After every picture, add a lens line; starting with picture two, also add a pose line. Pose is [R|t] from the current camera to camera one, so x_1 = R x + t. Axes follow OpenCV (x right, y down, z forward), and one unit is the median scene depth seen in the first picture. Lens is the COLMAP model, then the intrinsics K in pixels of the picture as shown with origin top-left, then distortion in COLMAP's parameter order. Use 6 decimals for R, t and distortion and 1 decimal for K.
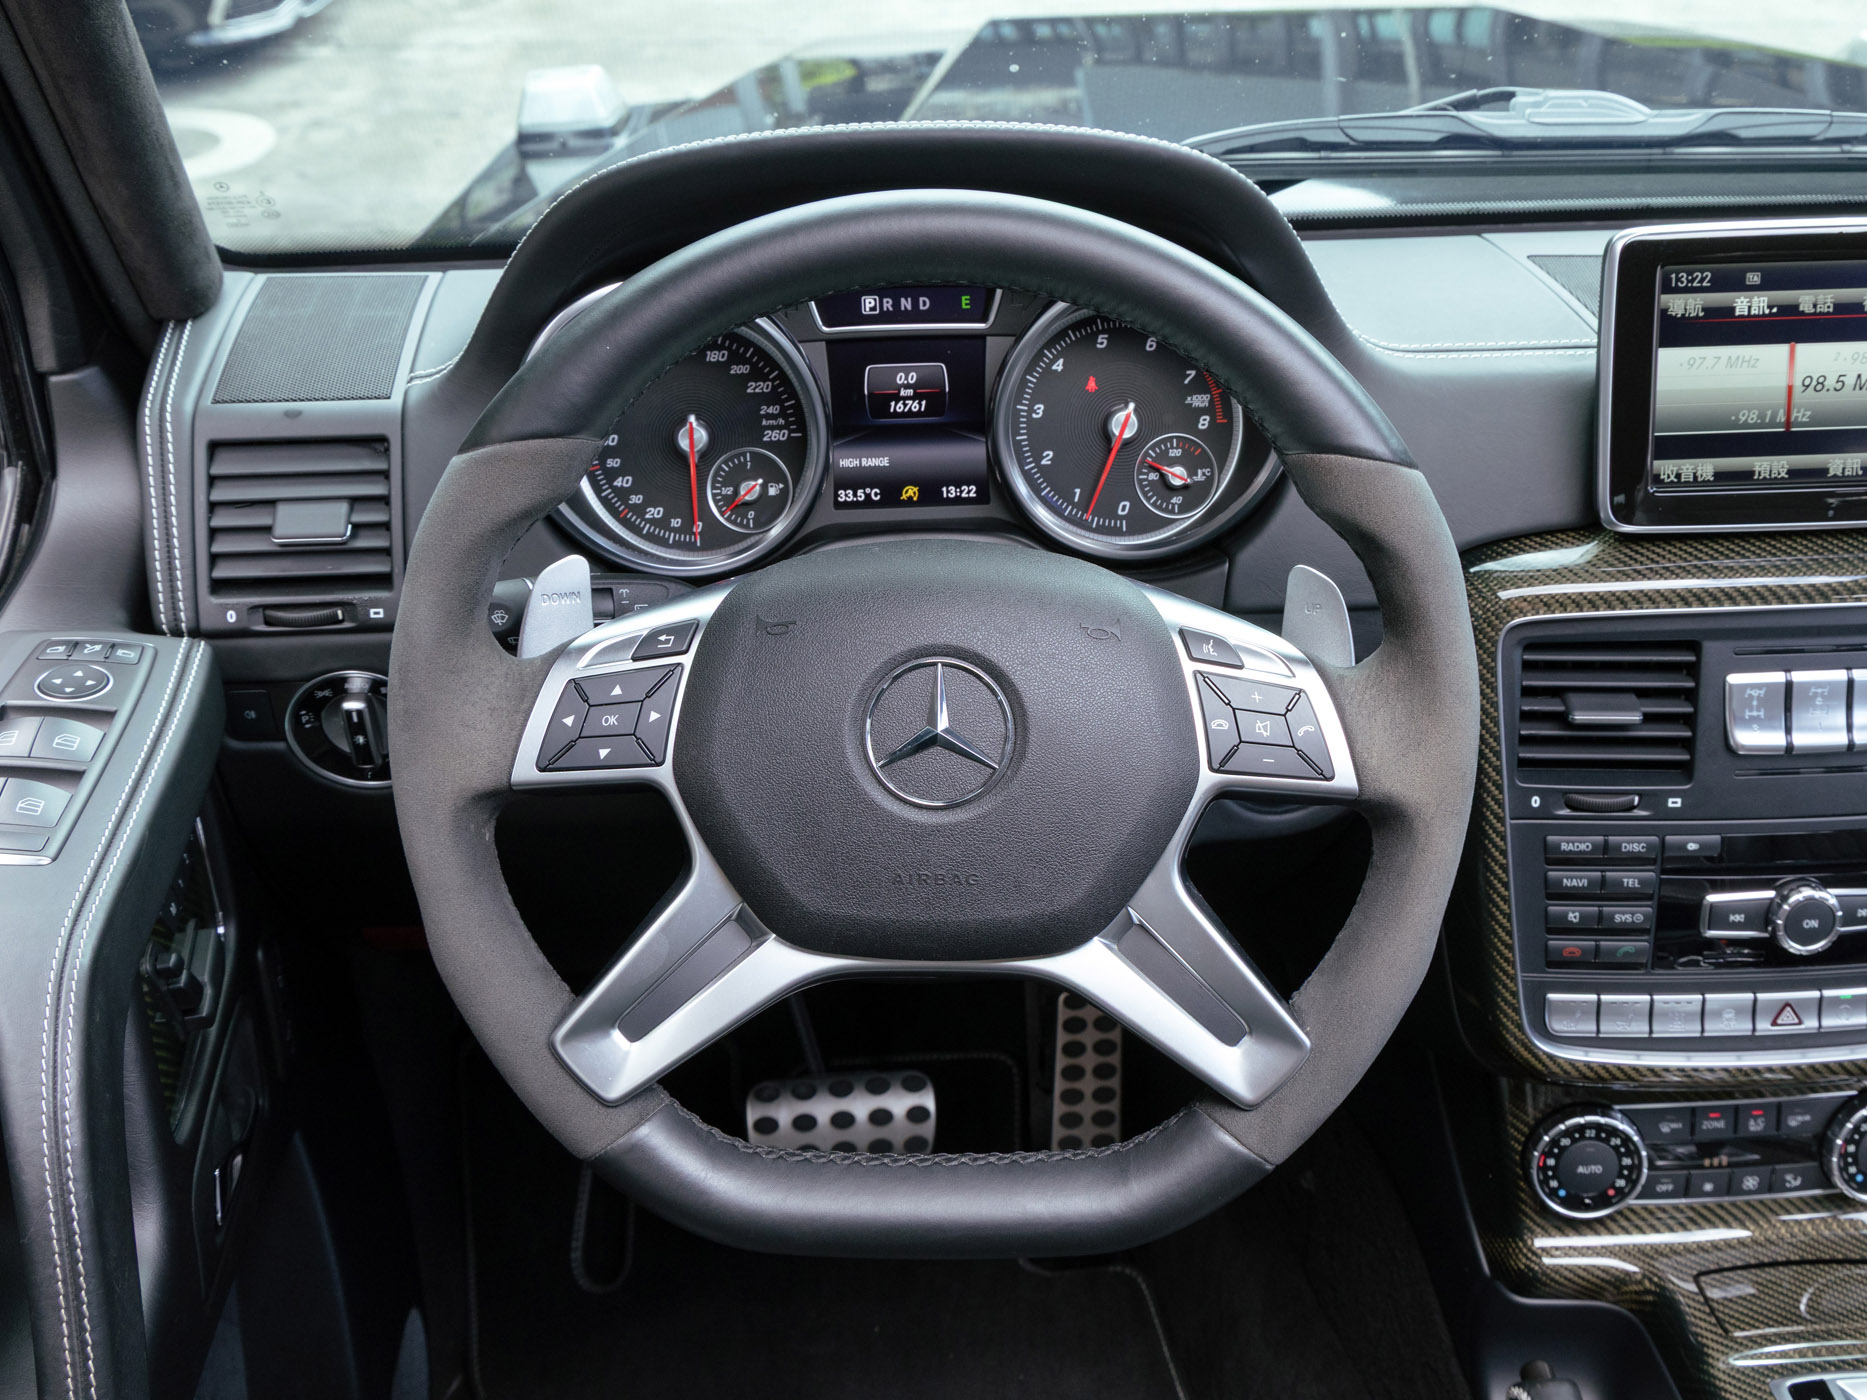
lens RADIAL K [[1922.0, 0, 1052.0], [0, 1922.0, 688.6], [0, 0, 1]] dist [-0.110721, 0.369541]
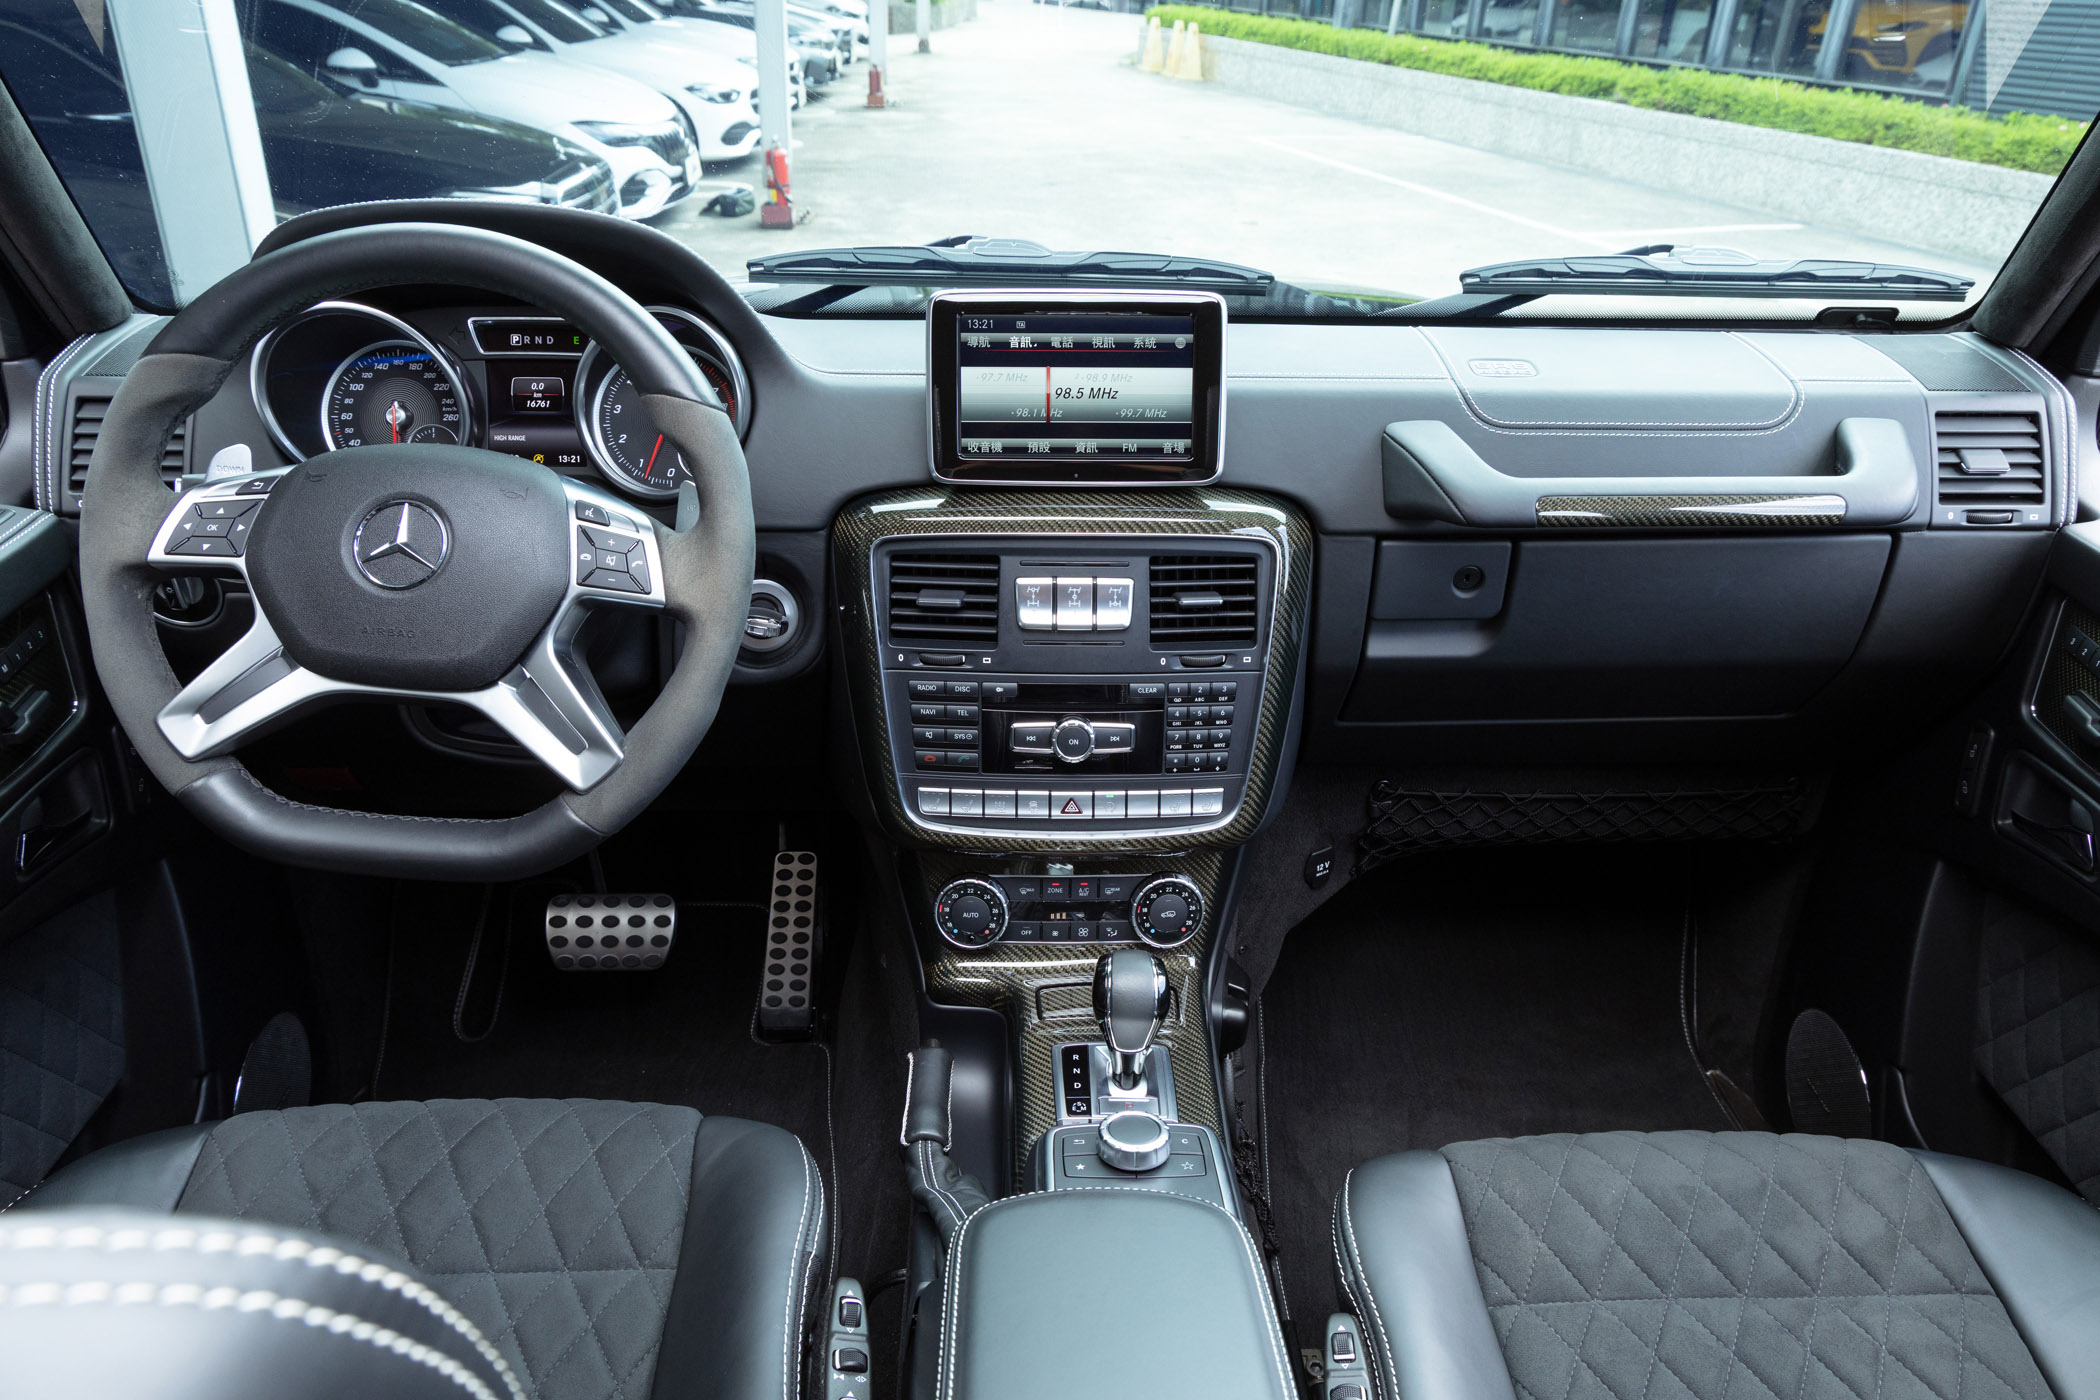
lens RADIAL K [[1417.2, 0, 1050.0], [0, 1417.2, 700.0], [0, 0, 1]] dist [0.000607, -0.002584]
pose [[0.998504, 0.036754, -0.040485, 0.429458], [-0.038781, 0.997973, -0.050452, 0.149923], [0.038548, 0.051946, 0.997906, -0.159841]]
